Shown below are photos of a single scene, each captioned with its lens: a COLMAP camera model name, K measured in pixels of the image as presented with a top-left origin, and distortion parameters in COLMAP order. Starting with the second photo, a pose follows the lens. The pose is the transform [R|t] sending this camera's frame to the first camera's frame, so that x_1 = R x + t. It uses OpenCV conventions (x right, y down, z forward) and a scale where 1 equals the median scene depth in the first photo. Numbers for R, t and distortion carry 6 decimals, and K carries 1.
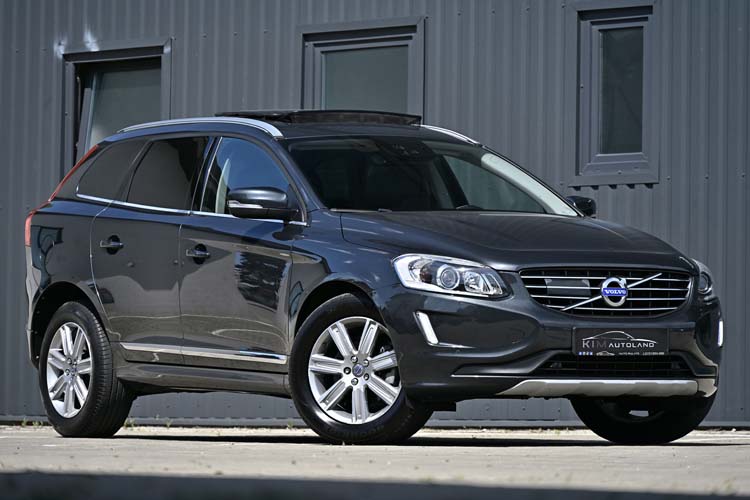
lens RADIAL K [[4316.0, 0, 374.1], [0, 4316.0, 252.0], [0, 0, 1]] dist [2.529188, 0.000000]
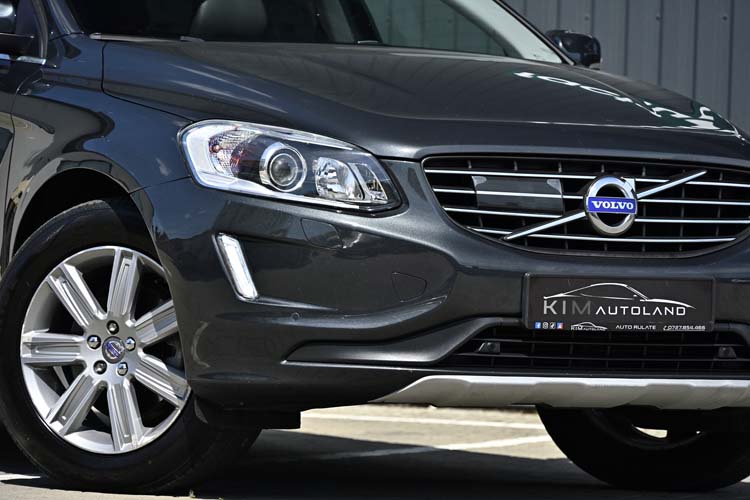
lens RADIAL K [[4047.4, 0, 376.4], [0, 4047.4, 249.7], [0, 0, 1]] dist [1.284881, 0.000000]
pose [[0.998996, 0.027995, -0.034970, 0.044648], [-0.027349, 0.999449, 0.018821, 0.006175], [0.035478, -0.017846, 0.999211, 0.525246]]
